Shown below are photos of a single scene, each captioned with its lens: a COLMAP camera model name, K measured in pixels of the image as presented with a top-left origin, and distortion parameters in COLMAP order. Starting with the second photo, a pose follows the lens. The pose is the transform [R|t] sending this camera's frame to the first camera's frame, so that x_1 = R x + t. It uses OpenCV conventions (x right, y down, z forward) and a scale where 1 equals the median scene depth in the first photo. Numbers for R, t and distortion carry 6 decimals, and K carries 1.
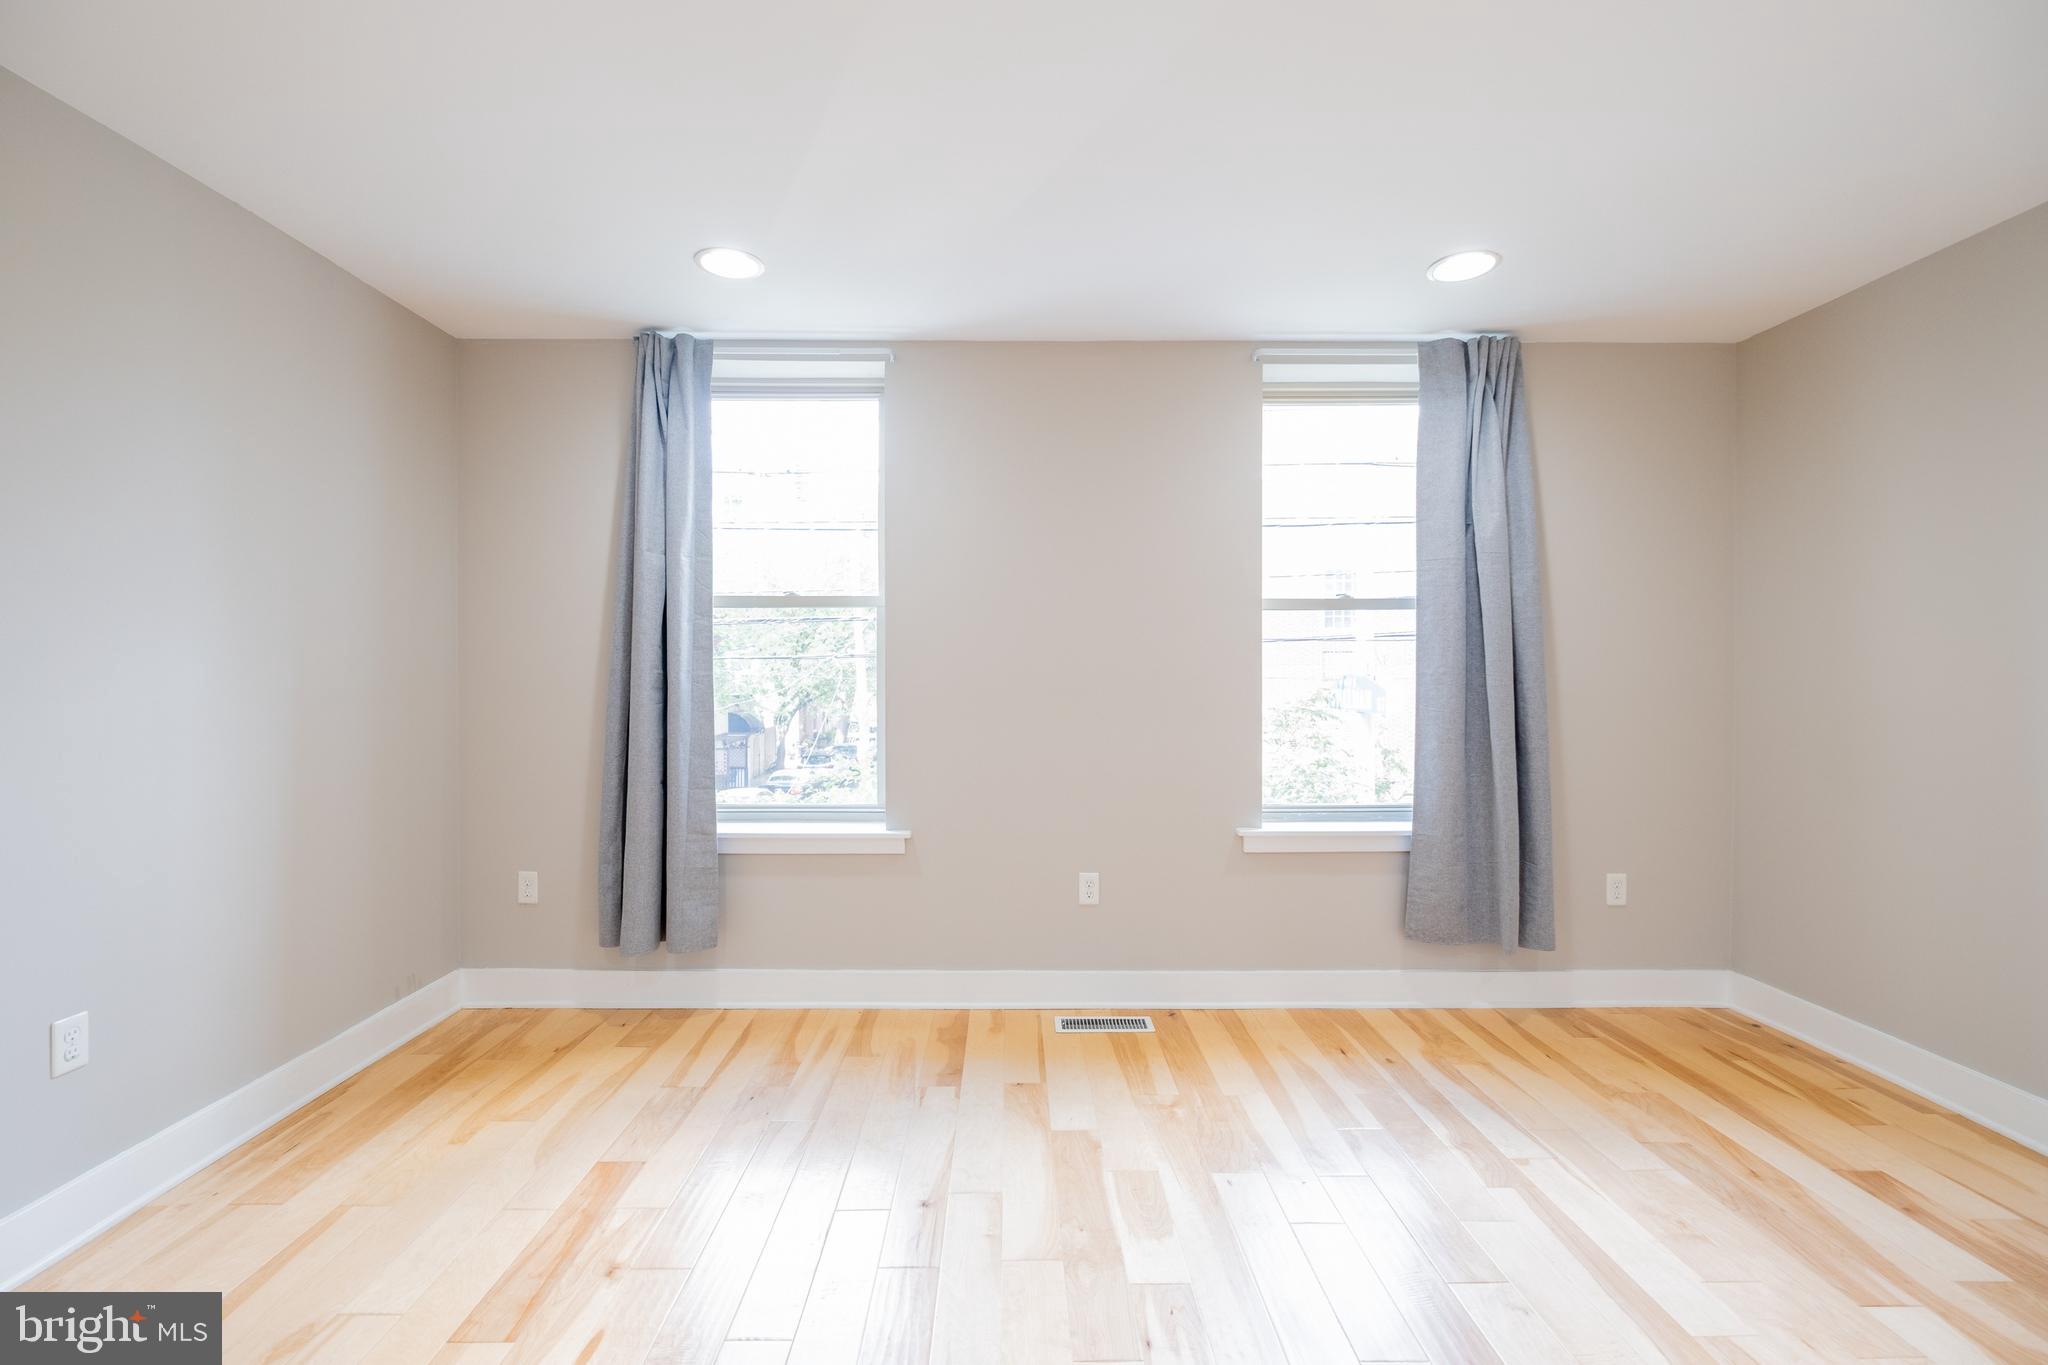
lens RADIAL K [[888.5, 0, 1016.5], [0, 888.5, 682.2], [0, 0, 1]] dist [-0.006519, 0.000597]
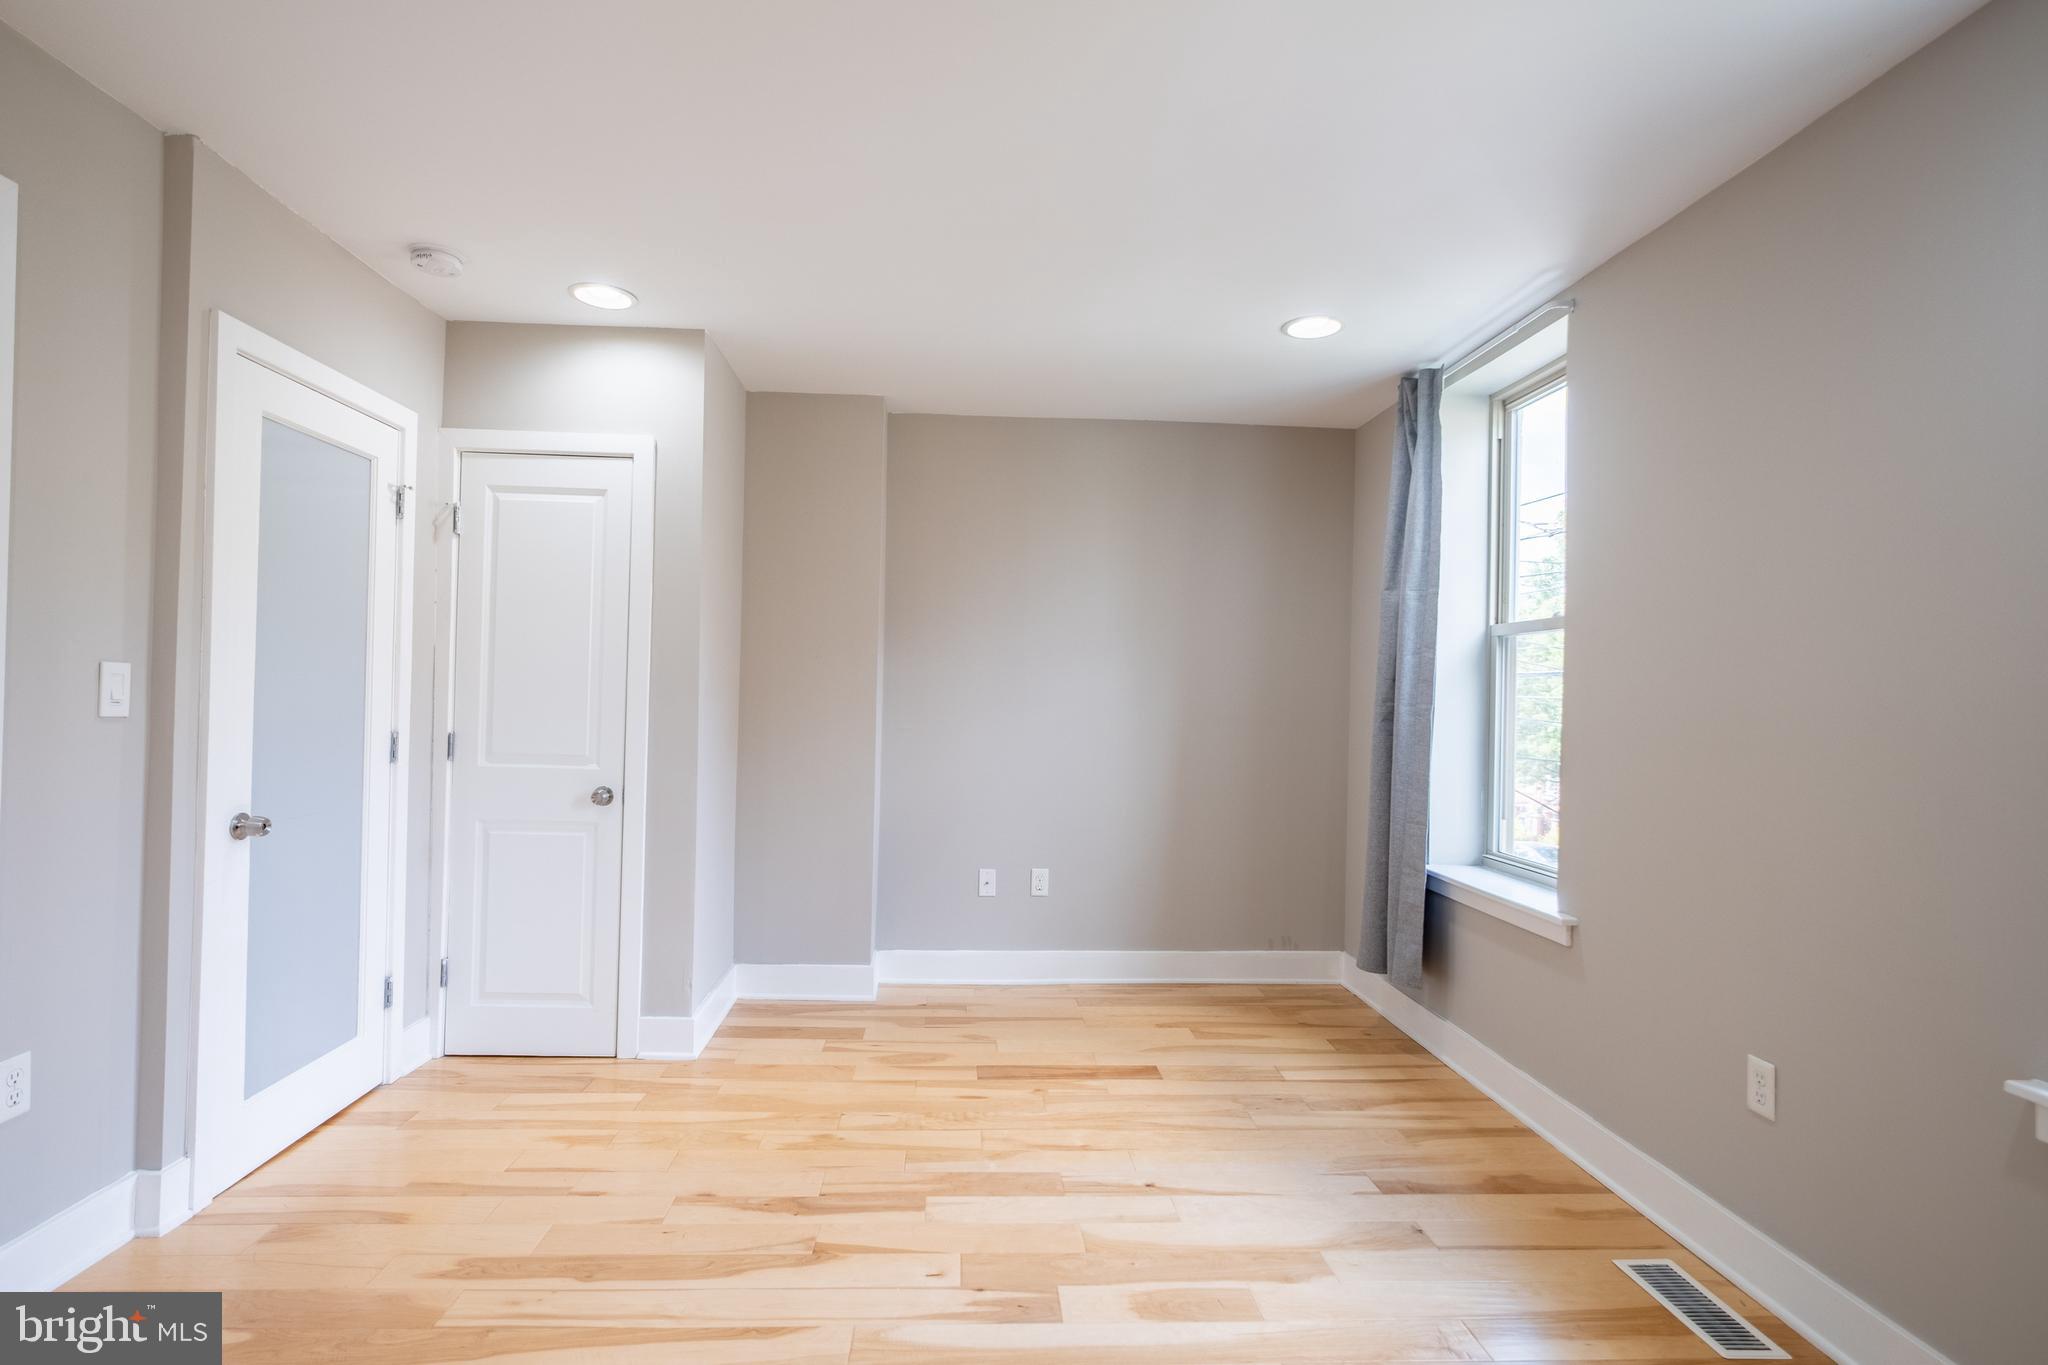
lens RADIAL K [[1024.4, 0, 1016.2], [0, 1024.4, 683.8], [0, 0, 1]] dist [0.025534, 0.001175]
pose [[0.049299, -0.011166, -0.998722, 0.816801], [-0.029135, 0.999496, -0.012613, -0.008688], [0.998359, 0.029720, 0.048949, 0.524345]]
